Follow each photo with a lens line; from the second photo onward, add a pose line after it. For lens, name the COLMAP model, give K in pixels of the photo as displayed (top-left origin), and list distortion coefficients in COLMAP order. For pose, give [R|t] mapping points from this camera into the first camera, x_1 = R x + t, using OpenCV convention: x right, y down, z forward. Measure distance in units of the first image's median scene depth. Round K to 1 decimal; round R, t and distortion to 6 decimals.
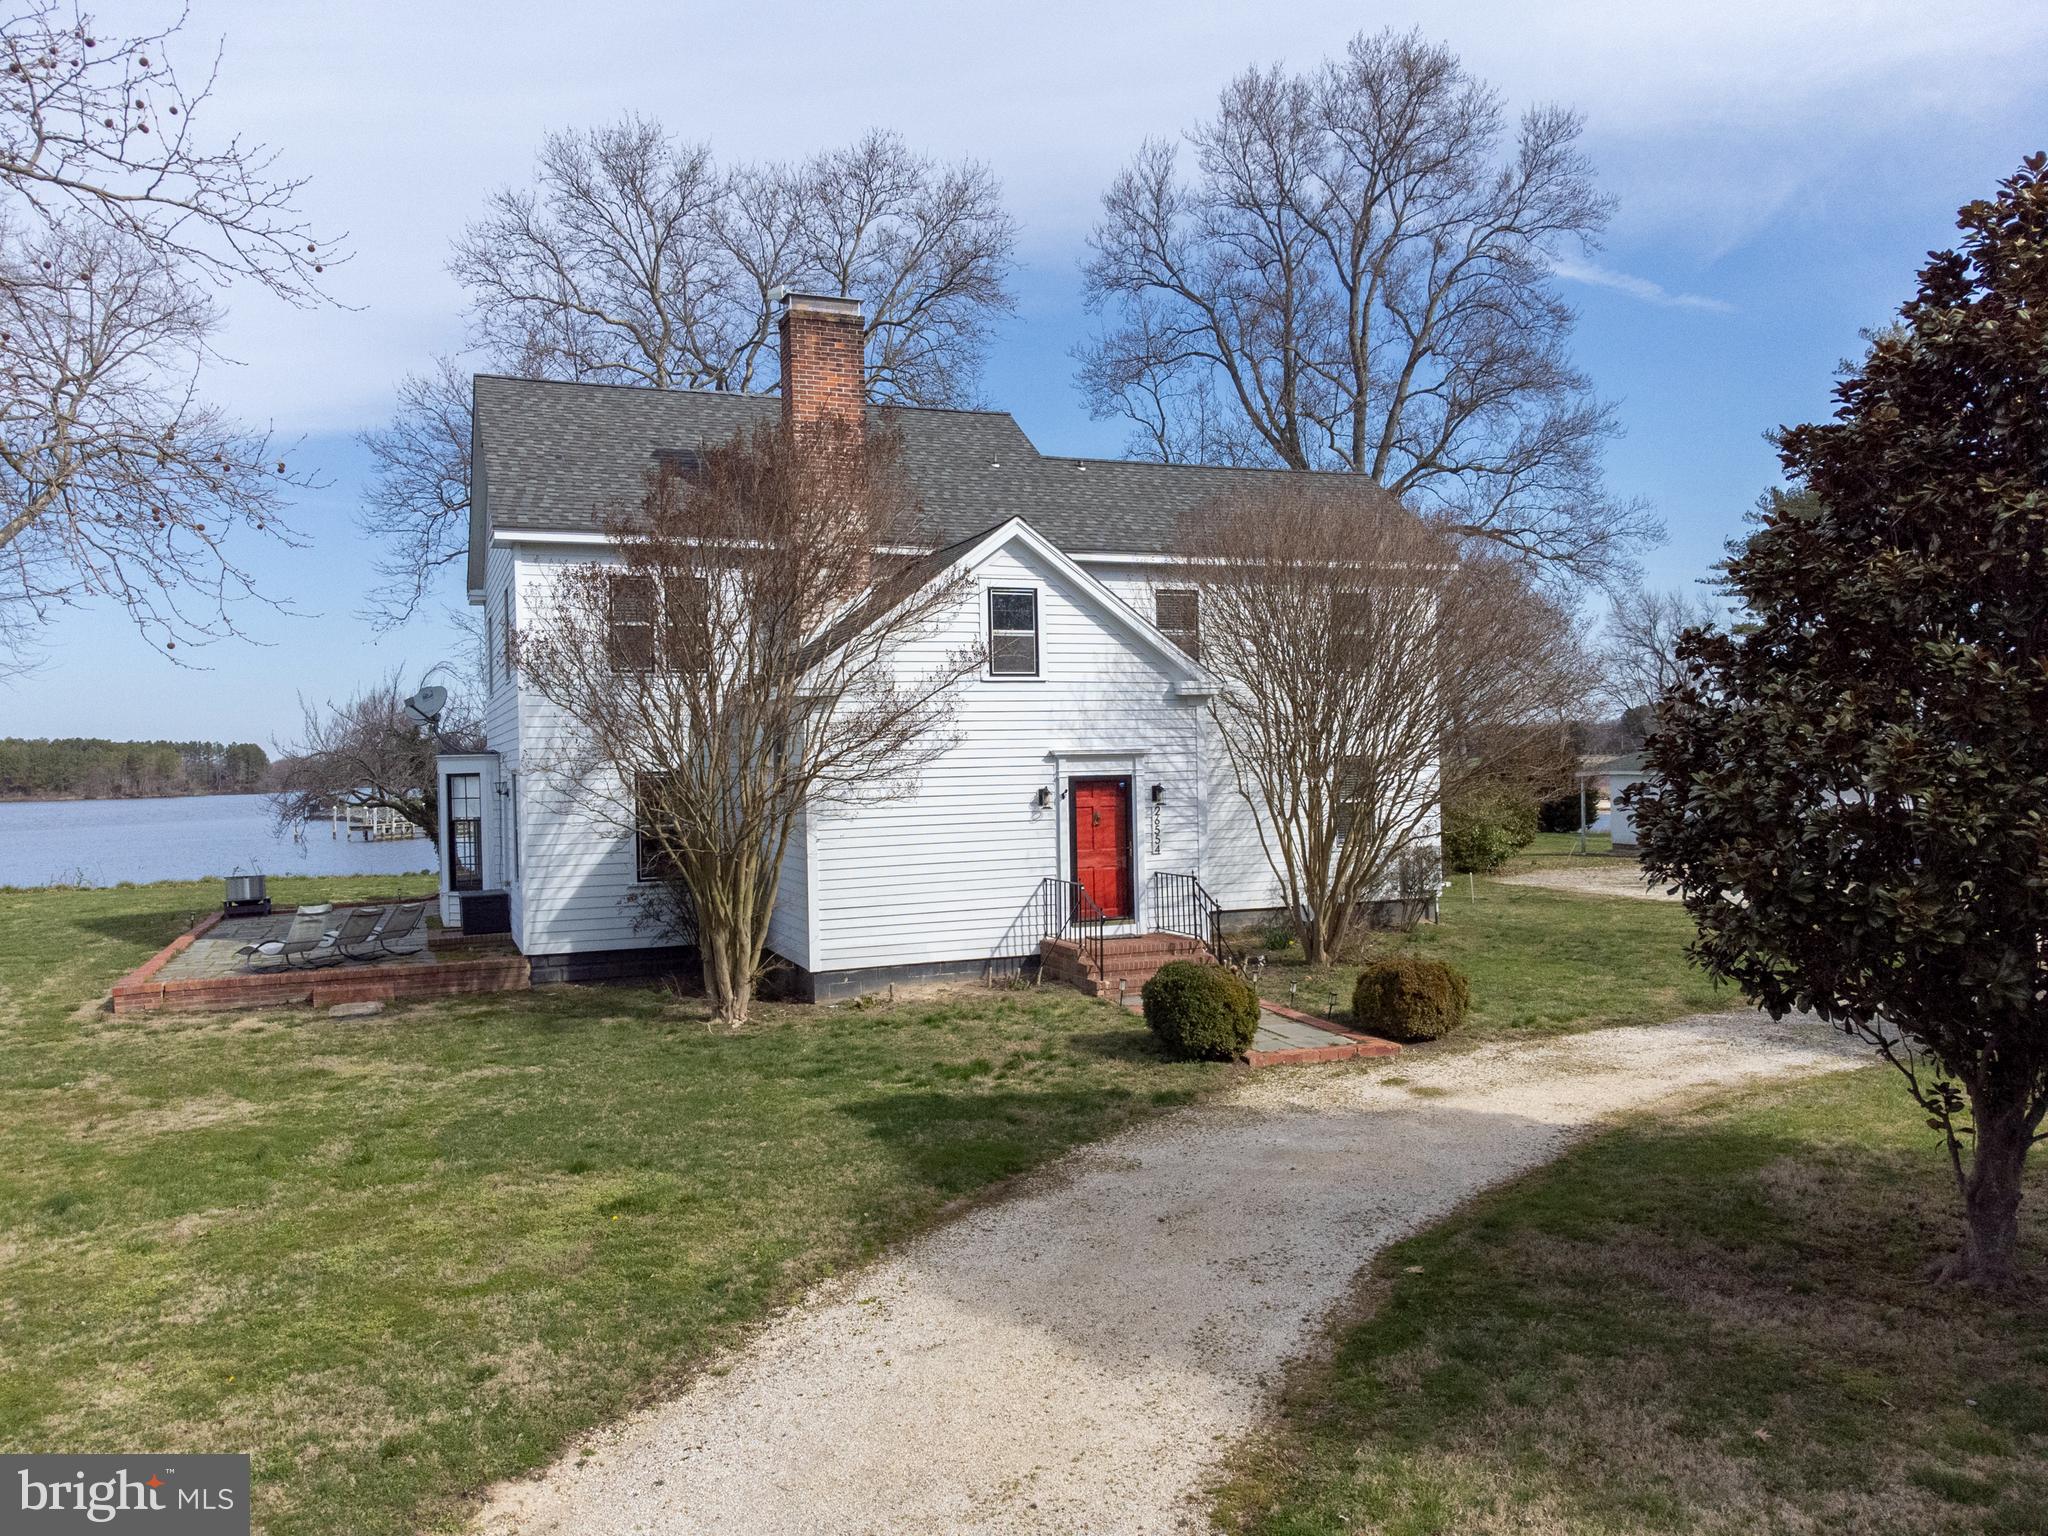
lens RADIAL K [[1526.6, 0, 1041.7], [0, 1526.6, 762.7], [0, 0, 1]] dist [0.023862, -0.004248]
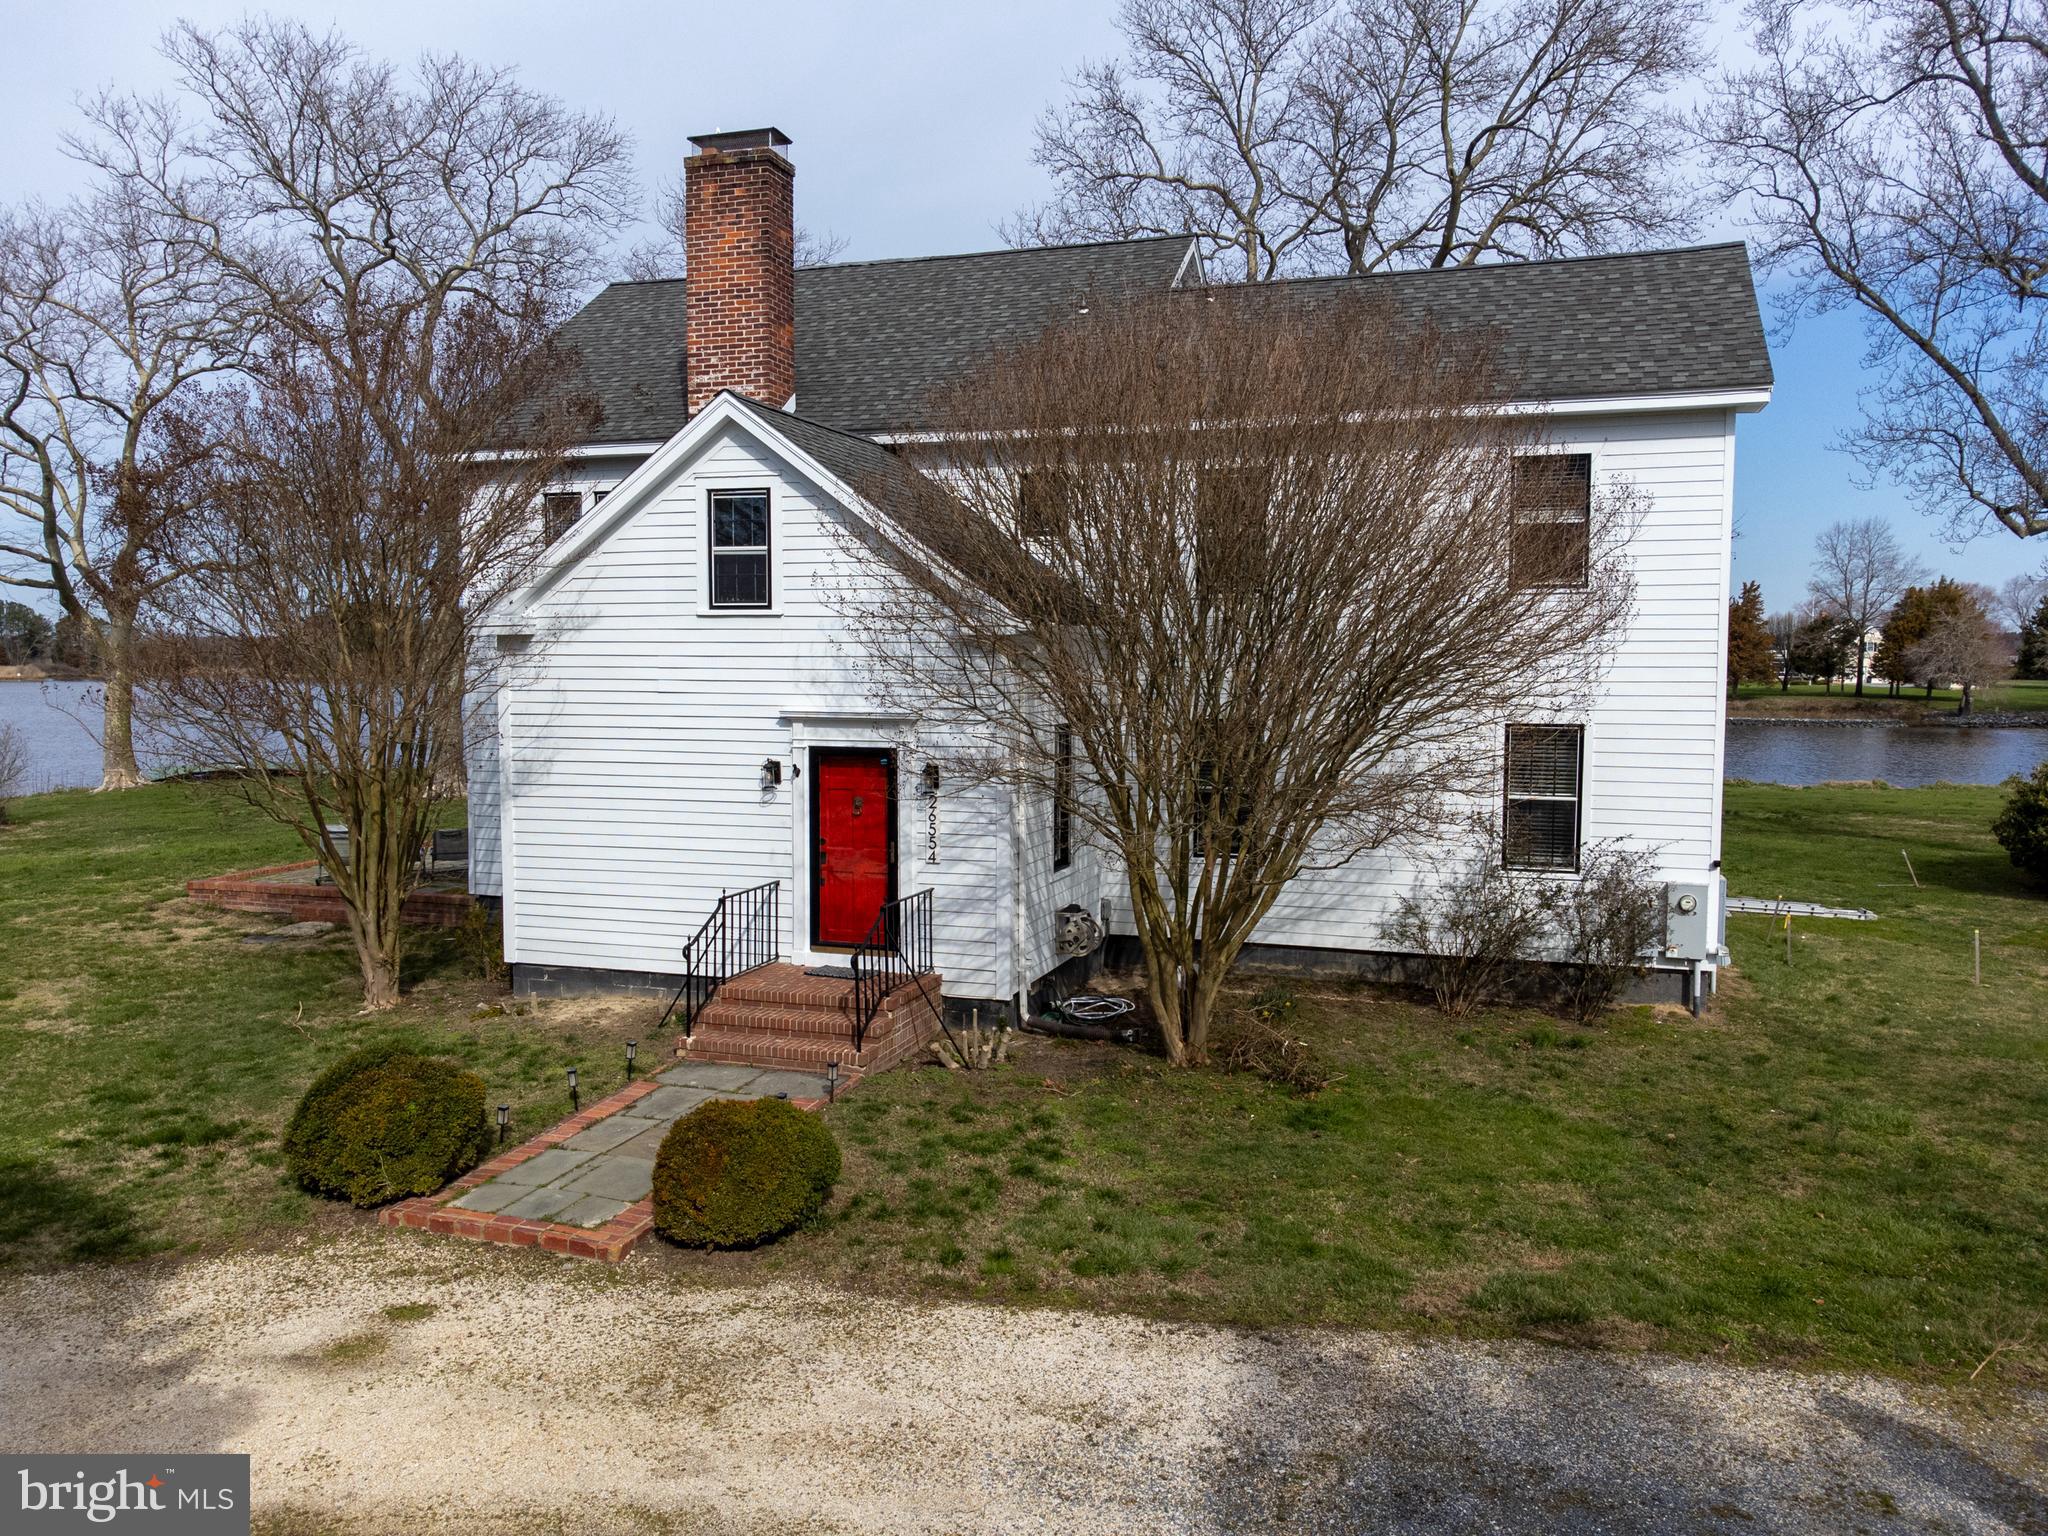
lens RADIAL K [[1526.6, 0, 1017.9], [0, 1526.6, 762.9], [0, 0, 1]] dist [0.023862, -0.004248]
pose [[0.753007, 0.064682, -0.654826, 0.575796], [-0.018345, 0.996834, 0.077368, -0.041557], [0.657757, -0.046246, 0.751809, 0.522333]]
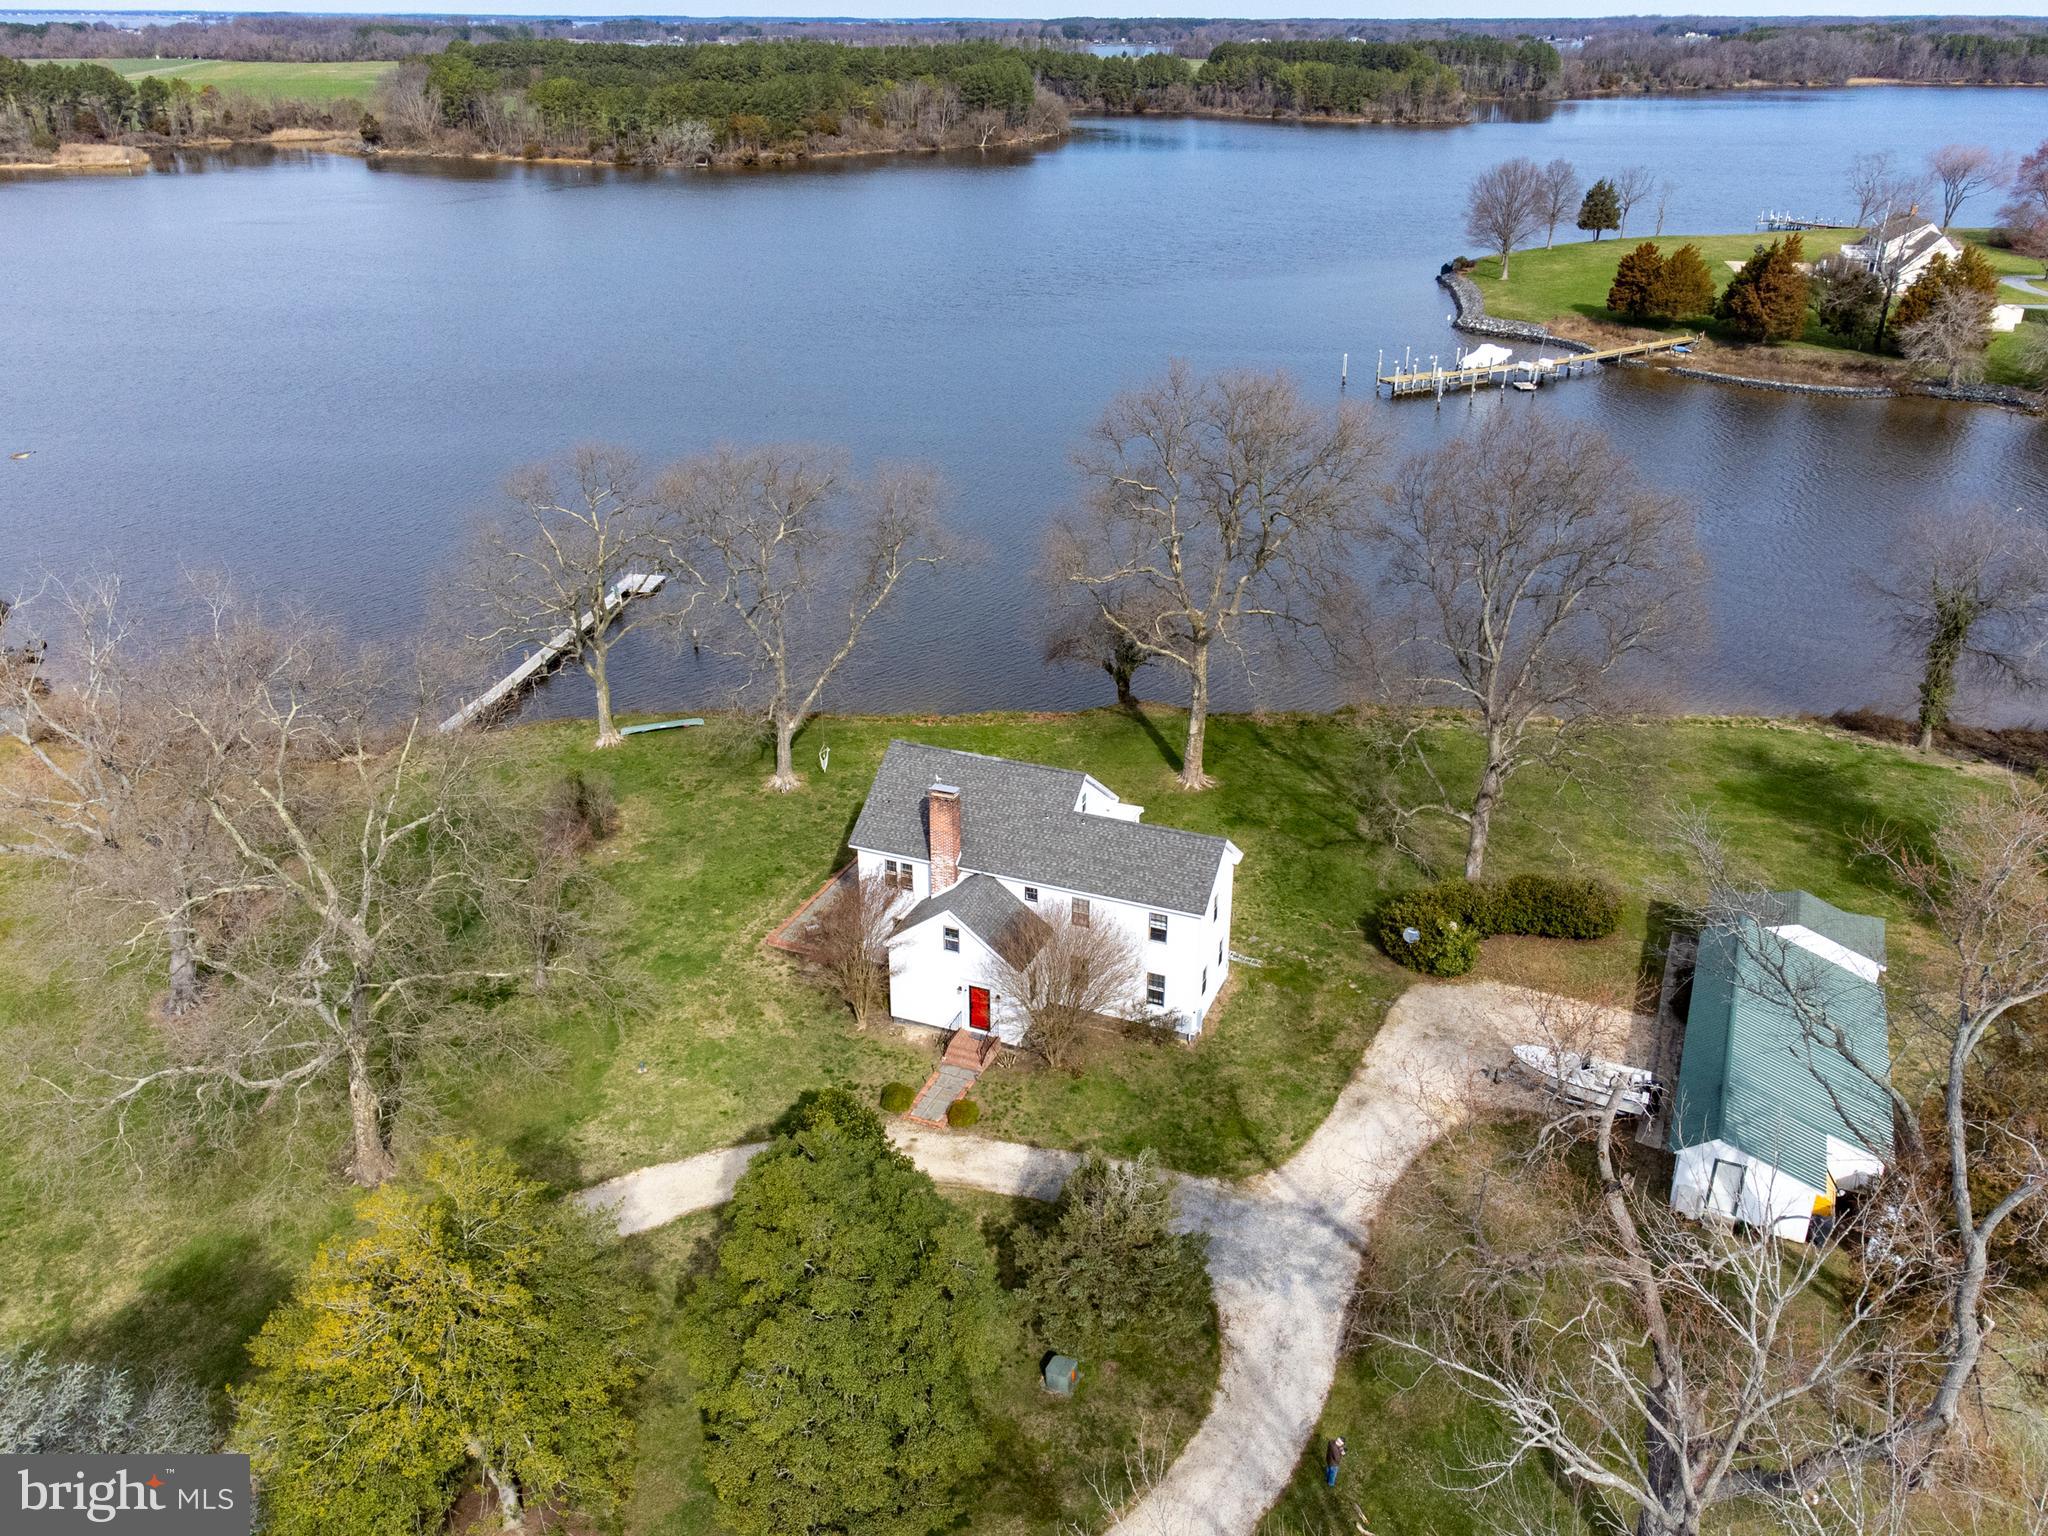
lens RADIAL K [[1638.2, 0, 1010.9], [0, 1638.2, 688.6], [0, 0, 1]] dist [0.014159, -0.000763]
pose [[0.703548, 0.286369, -0.650394, 2.030531], [-0.018739, 0.922371, 0.385850, -1.795953], [0.710401, -0.259276, 0.654299, -0.913495]]
